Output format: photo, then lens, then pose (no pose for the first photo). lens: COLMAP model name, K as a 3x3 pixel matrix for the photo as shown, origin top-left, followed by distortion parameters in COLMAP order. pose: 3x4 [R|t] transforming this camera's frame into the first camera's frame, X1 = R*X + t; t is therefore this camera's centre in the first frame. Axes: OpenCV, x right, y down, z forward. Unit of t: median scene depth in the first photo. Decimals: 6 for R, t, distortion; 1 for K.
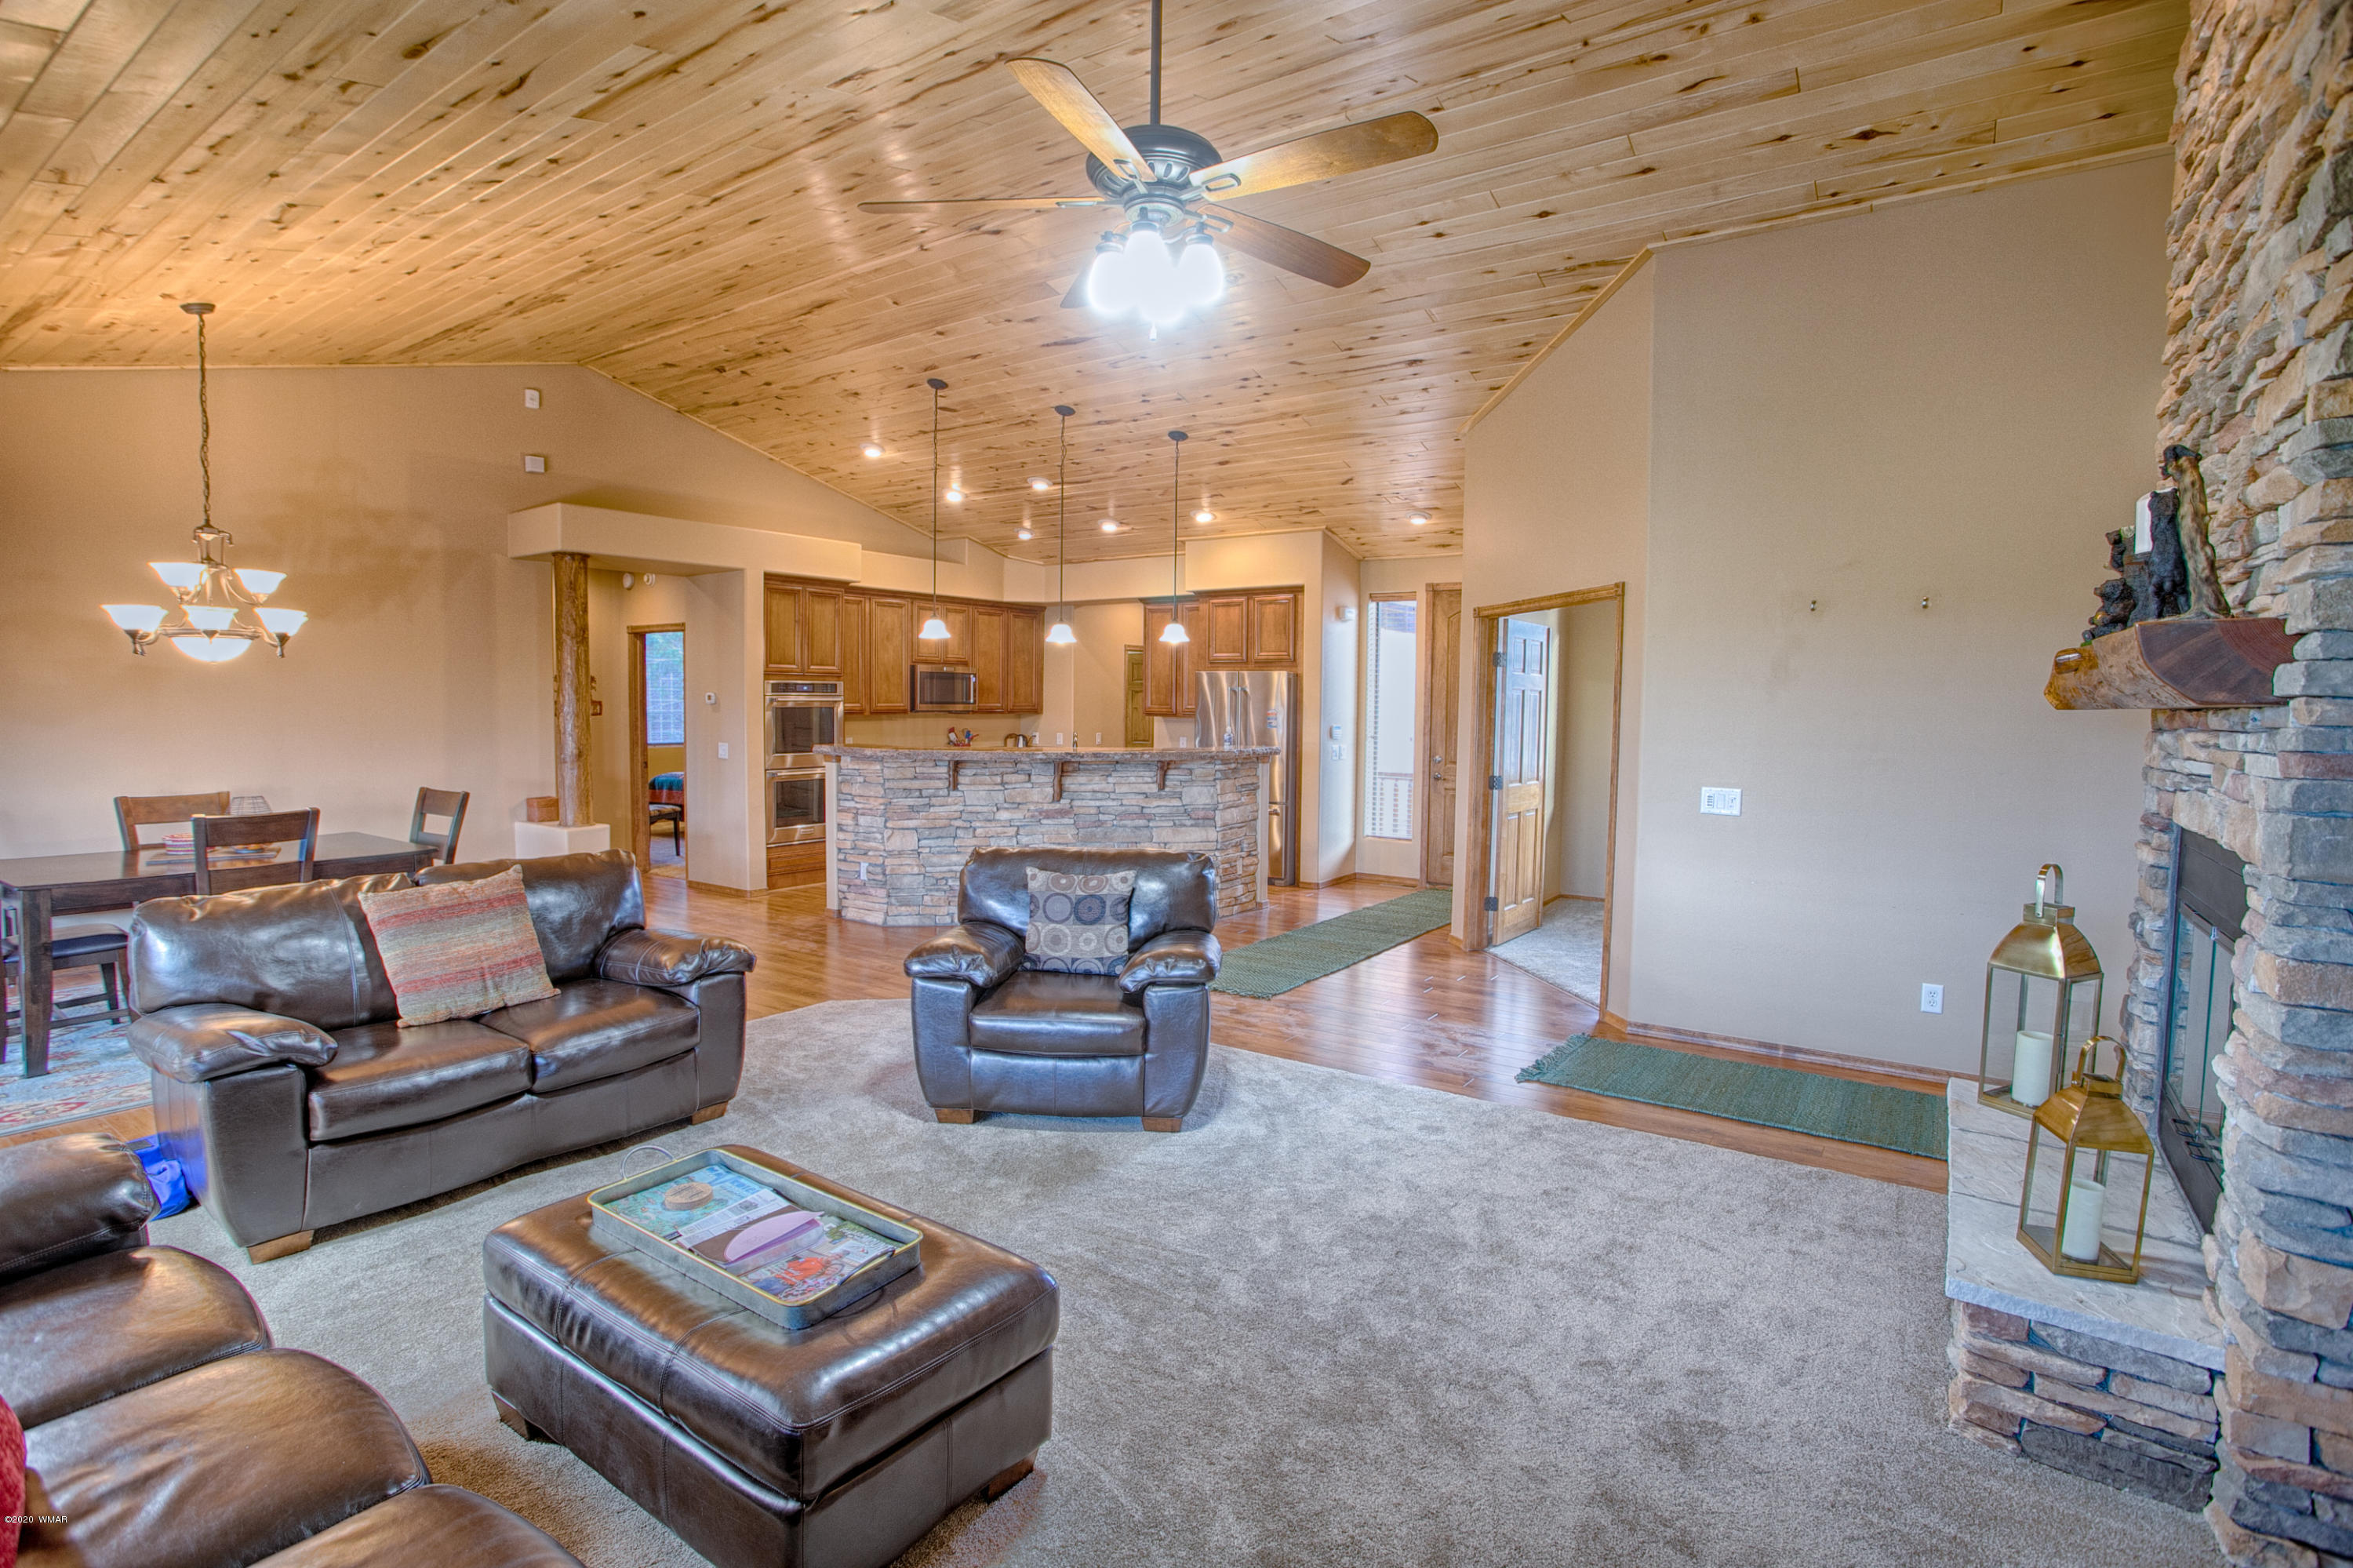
lens RADIAL K [[1140.3, 0, 1175.6], [0, 1140.3, 771.2], [0, 0, 1]] dist [-0.072004, 0.029117]
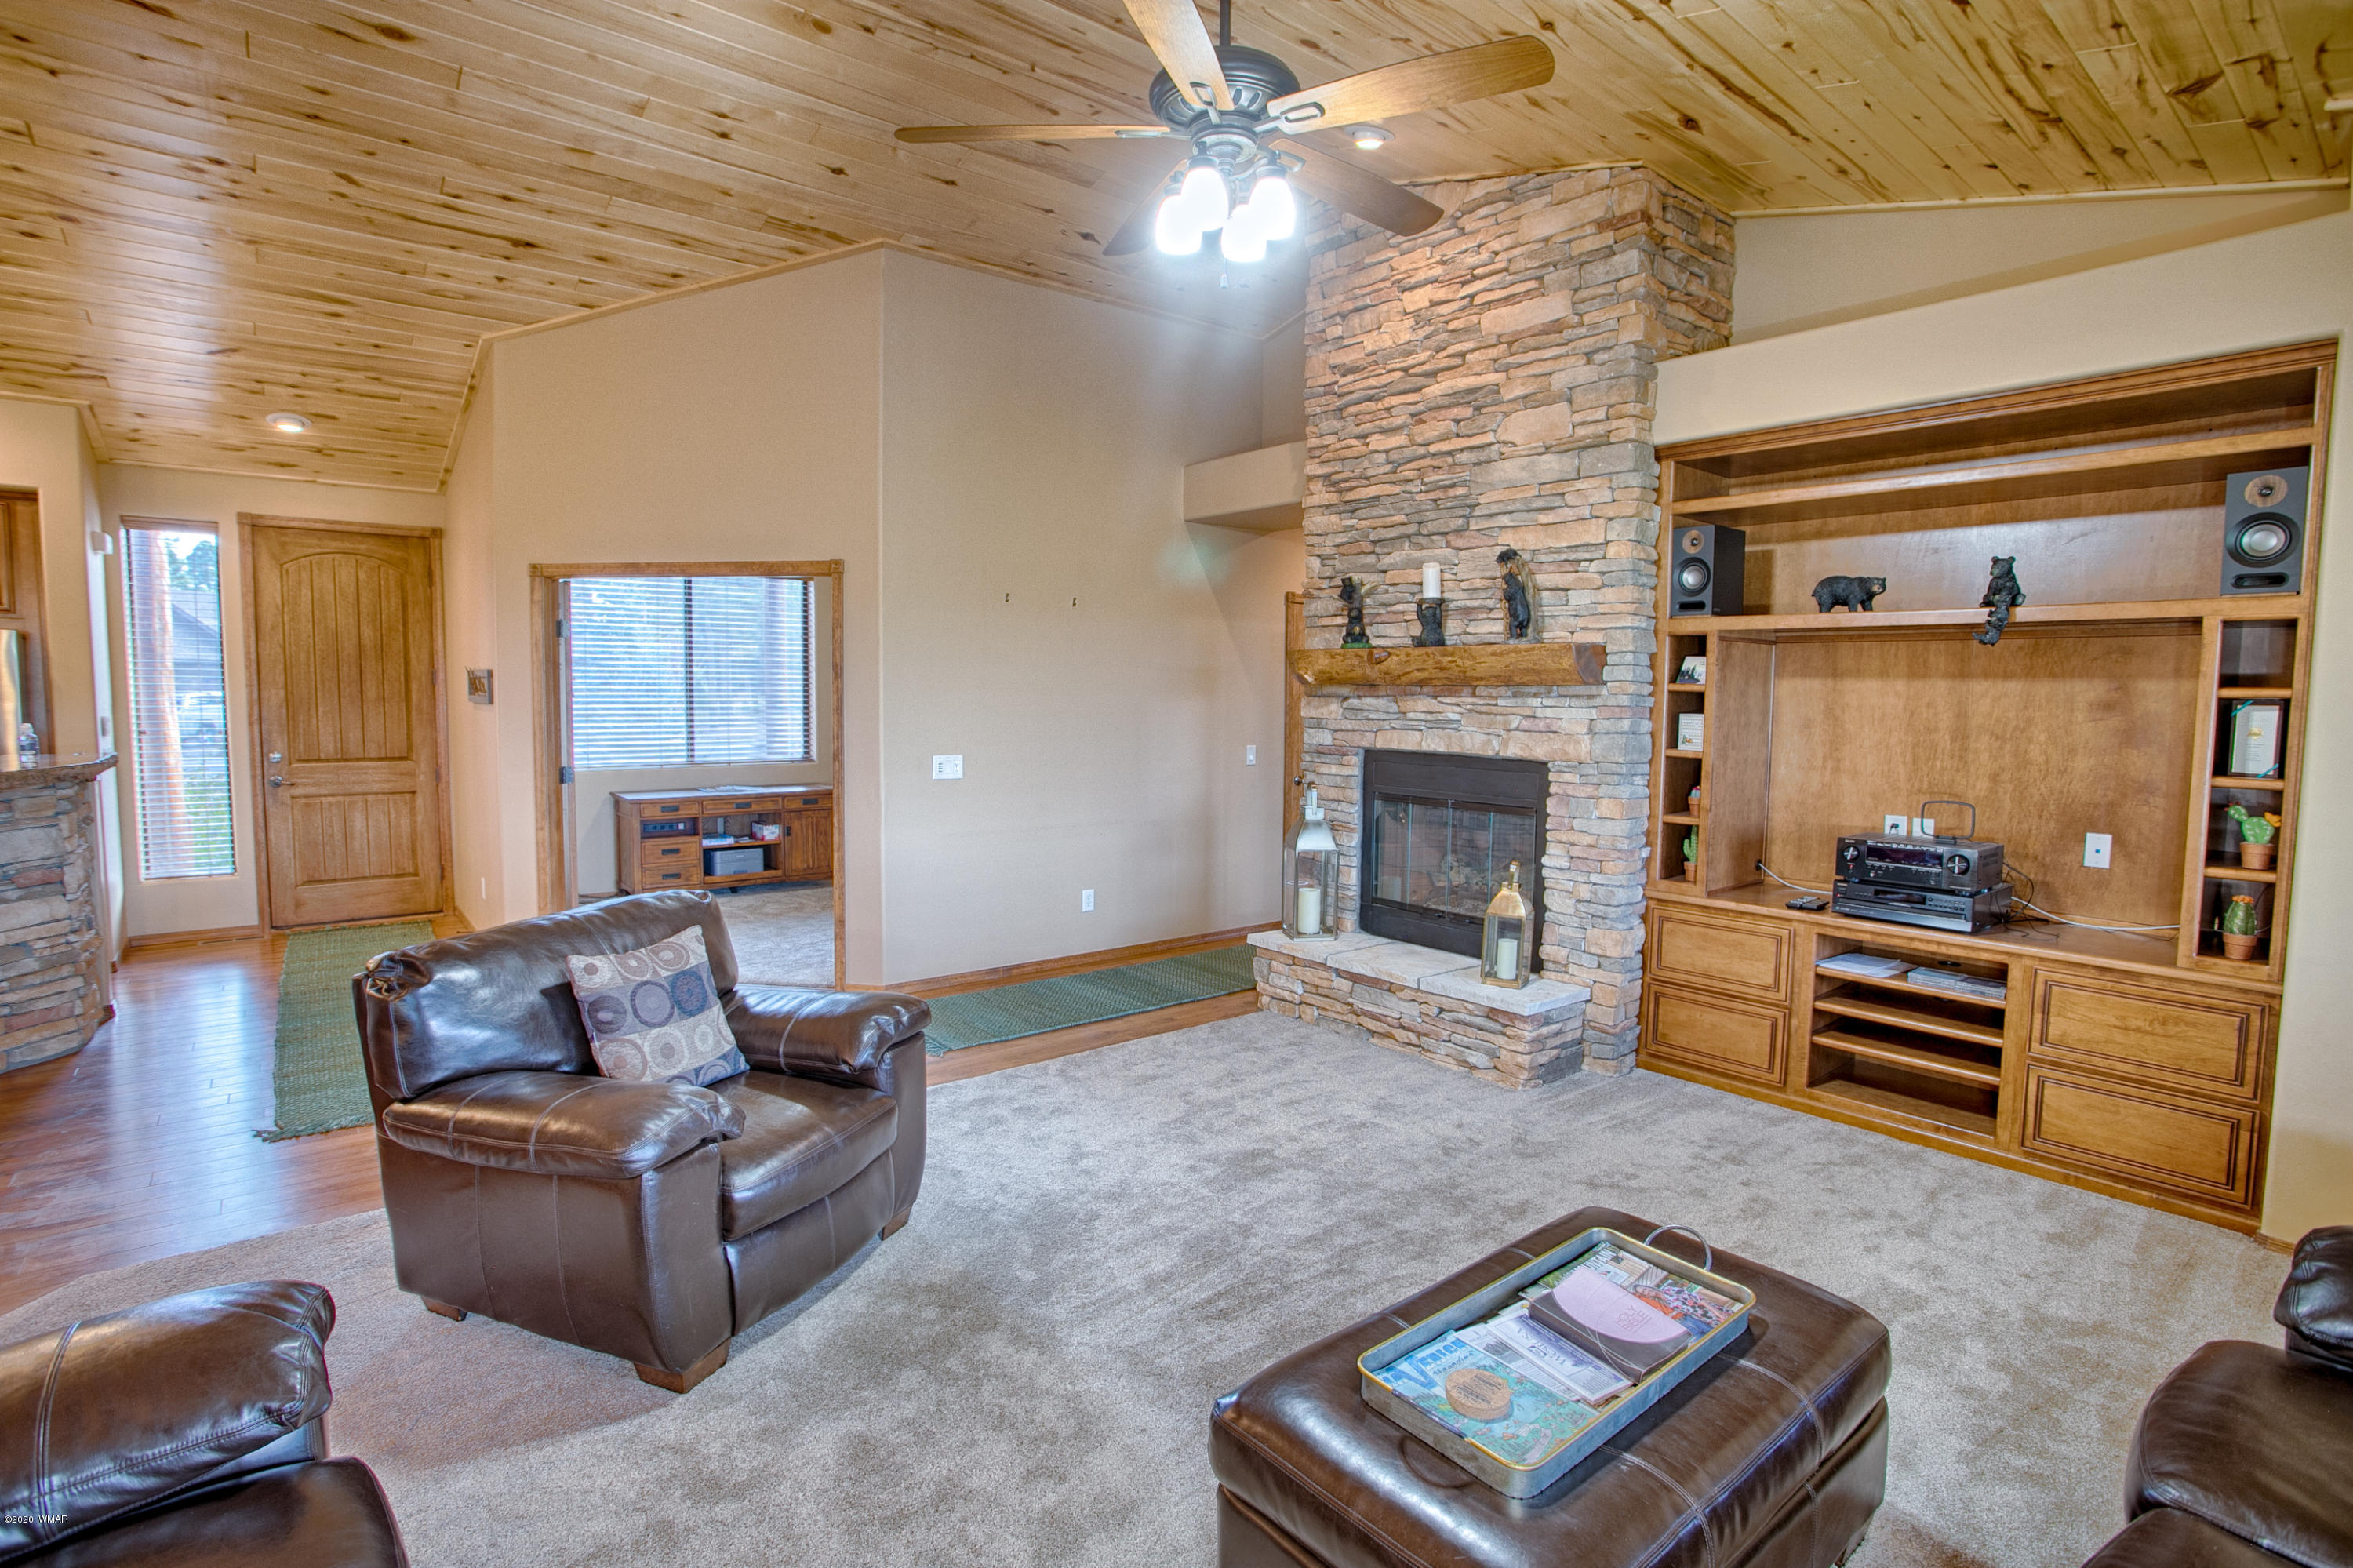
lens RADIAL K [[1140.3, 0, 1175.6], [0, 1140.3, 771.2], [0, 0, 1]] dist [-0.072004, 0.029117]
pose [[0.279378, -0.078959, 0.956929, -0.328732], [0.054761, 0.996301, 0.066220, -0.019612], [-0.958618, 0.033902, 0.282668, 0.282592]]
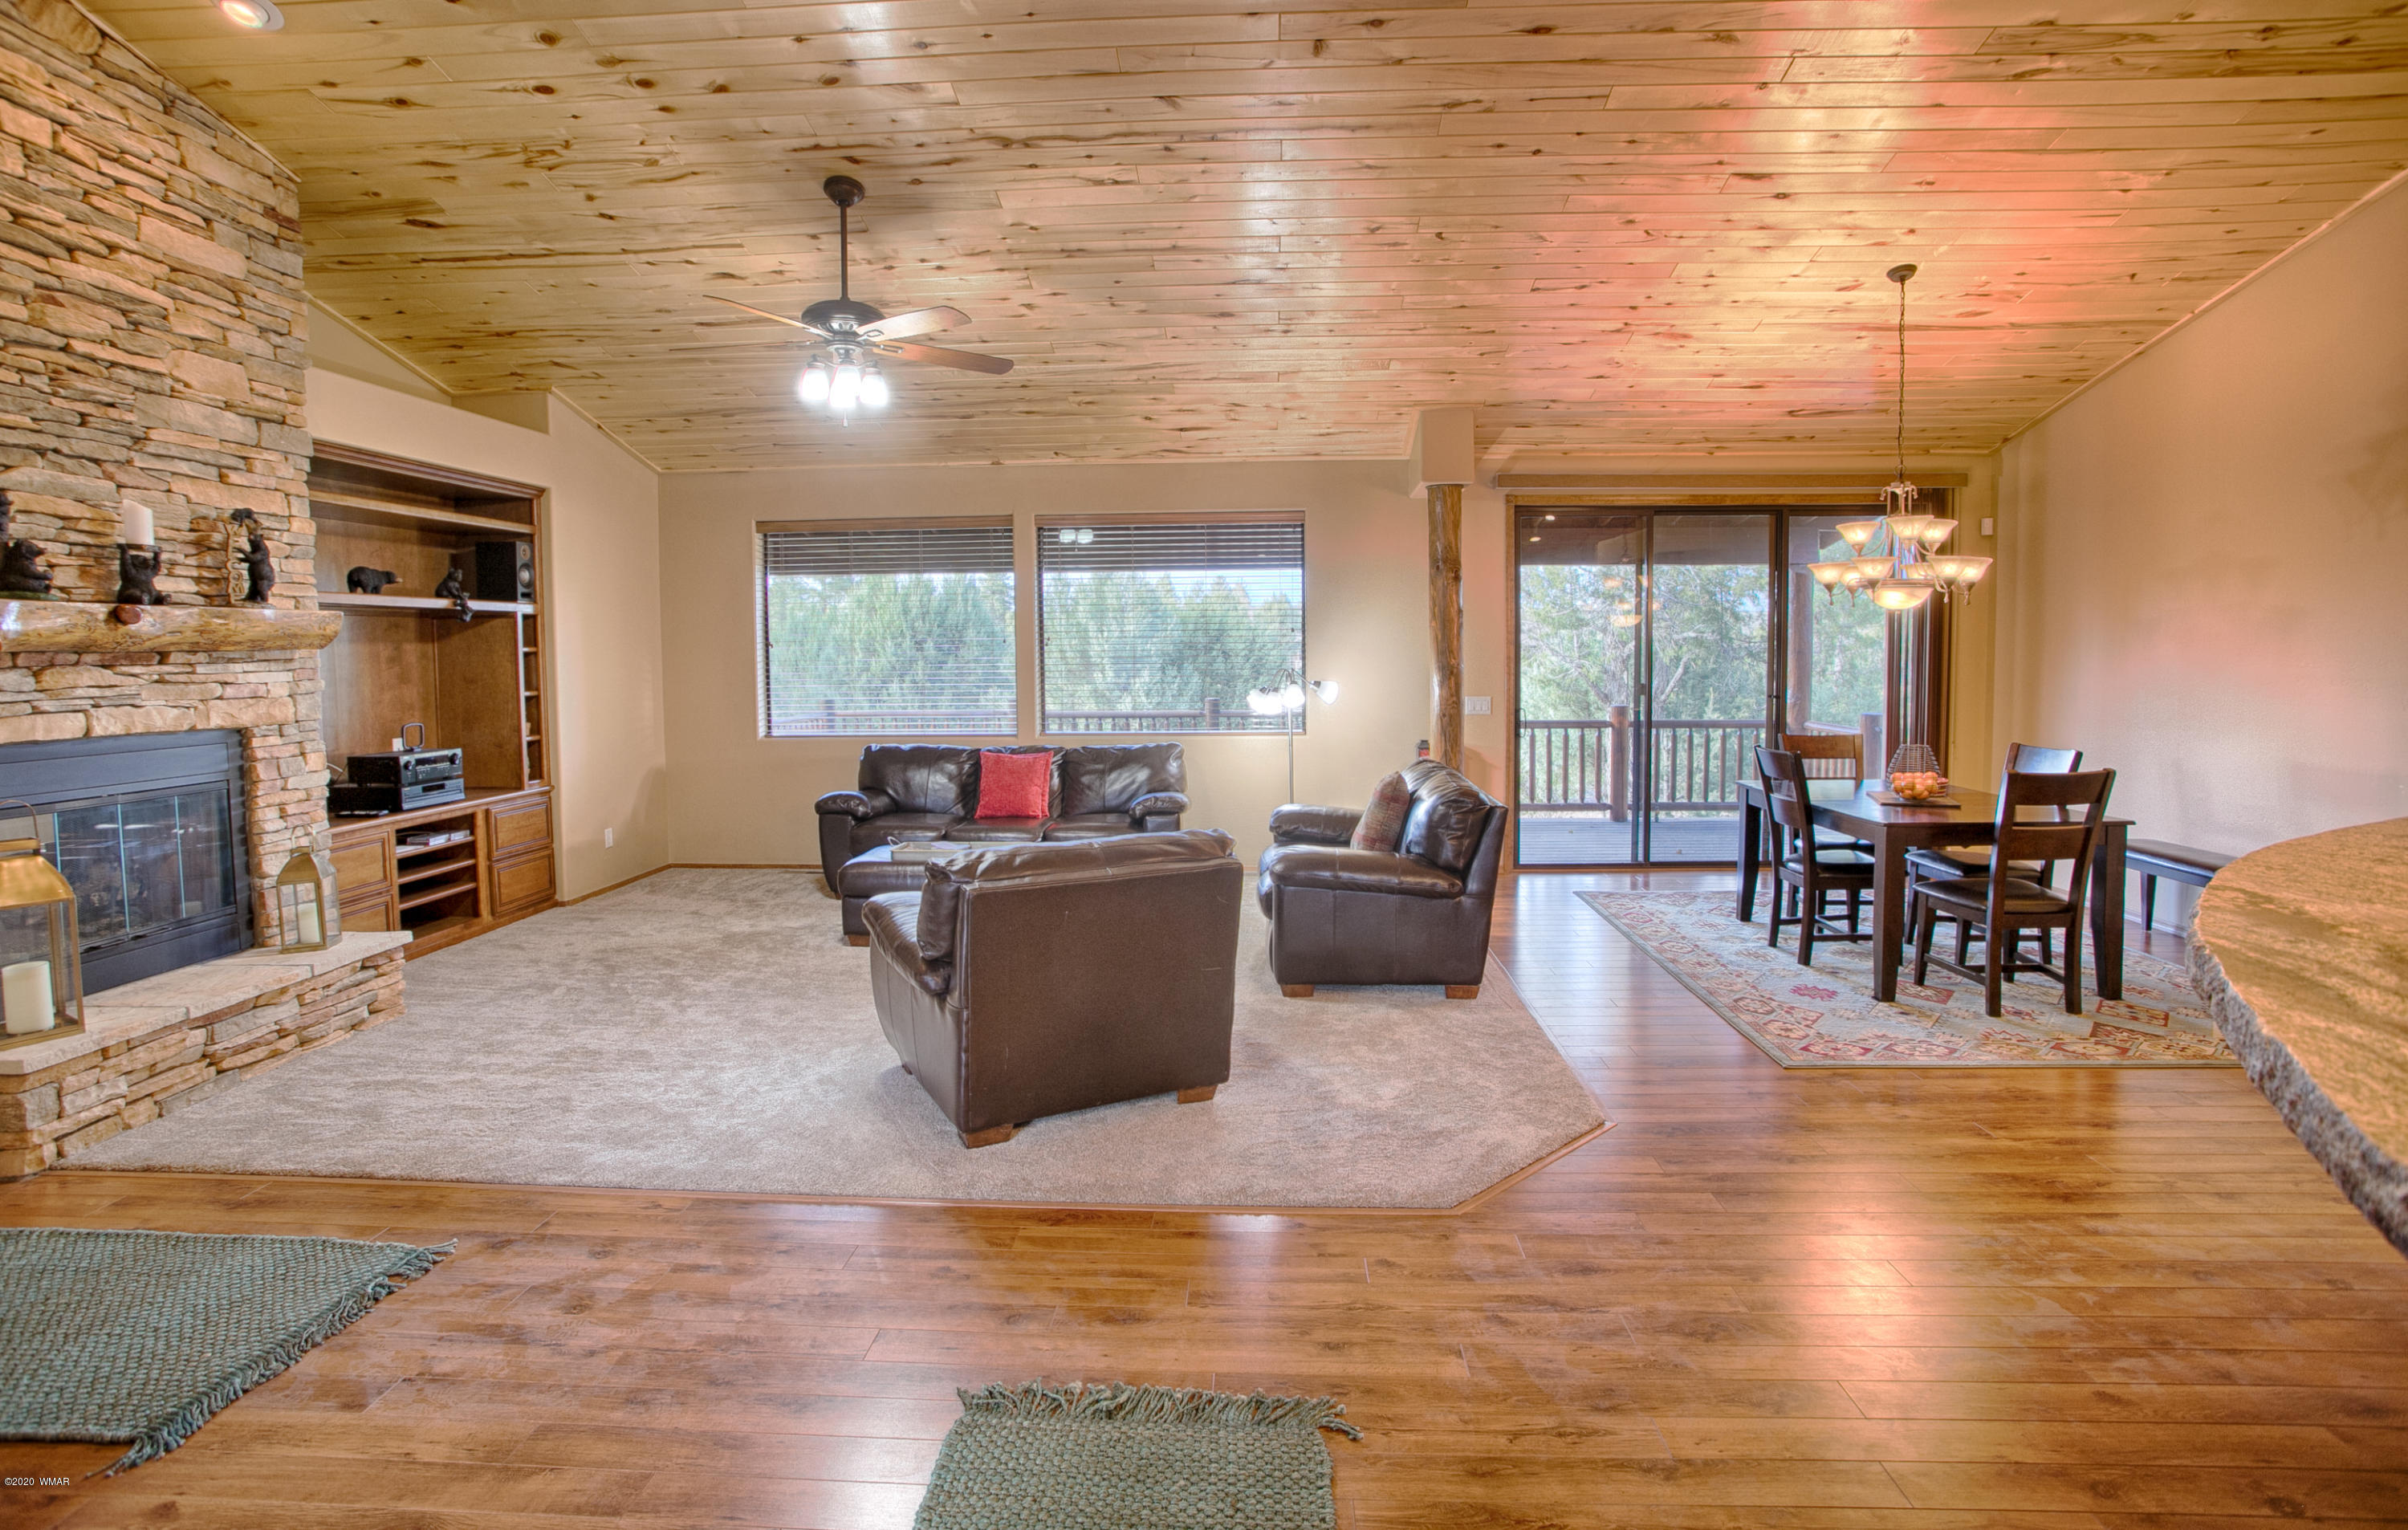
lens RADIAL K [[1155.6, 0, 1205.3], [0, 1155.6, 718.5], [0, 0, 1]] dist [-0.049858, 0.015765]
pose [[-0.852271, 0.029796, -0.522252, 0.149488], [-0.032603, 0.993410, 0.109883, -0.056735], [0.522084, 0.110677, -0.845683, 0.966412]]
